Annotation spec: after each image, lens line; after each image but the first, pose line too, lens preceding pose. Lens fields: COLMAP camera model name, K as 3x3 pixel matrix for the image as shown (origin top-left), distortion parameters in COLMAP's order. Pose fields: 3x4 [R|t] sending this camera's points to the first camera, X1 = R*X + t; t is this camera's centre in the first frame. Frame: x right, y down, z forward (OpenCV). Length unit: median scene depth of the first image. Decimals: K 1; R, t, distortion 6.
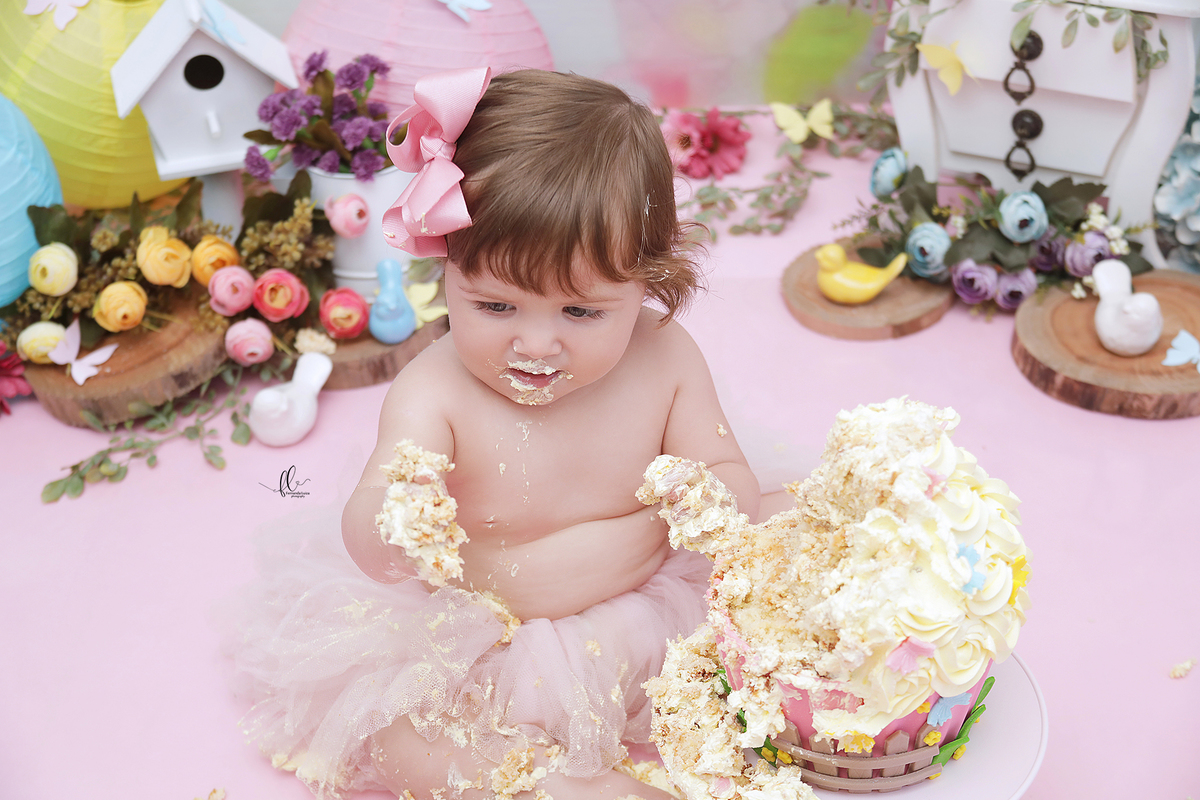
lens RADIAL K [[2252.0, 0, 587.1], [0, 2252.0, 424.5], [0, 0, 1]] dist [0.220955, 0.000000]
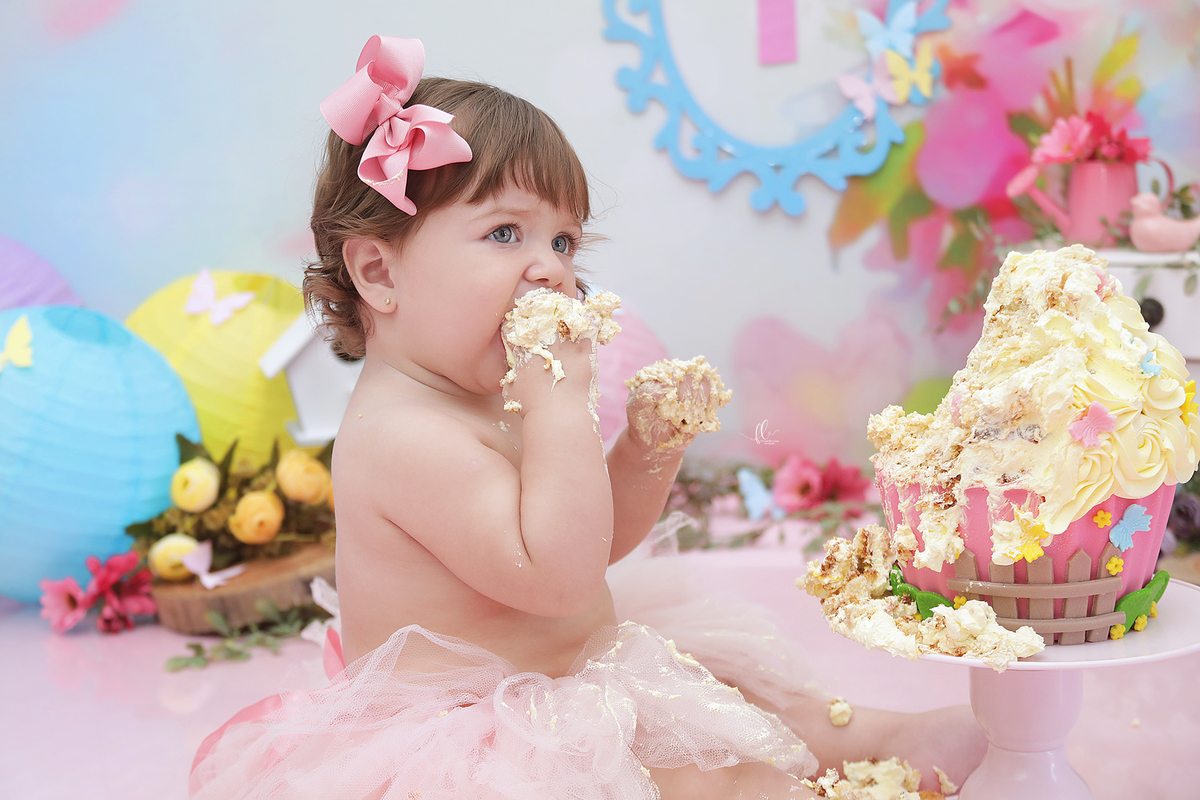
lens RADIAL K [[2511.1, 0, 561.6], [0, 2511.1, 413.2], [0, 0, 1]] dist [0.240123, 0.000000]
pose [[0.999340, 0.024680, -0.026666, -0.041457], [-0.033819, 0.900136, -0.434293, 0.384007], [0.013285, 0.434908, 0.900377, -0.021996]]
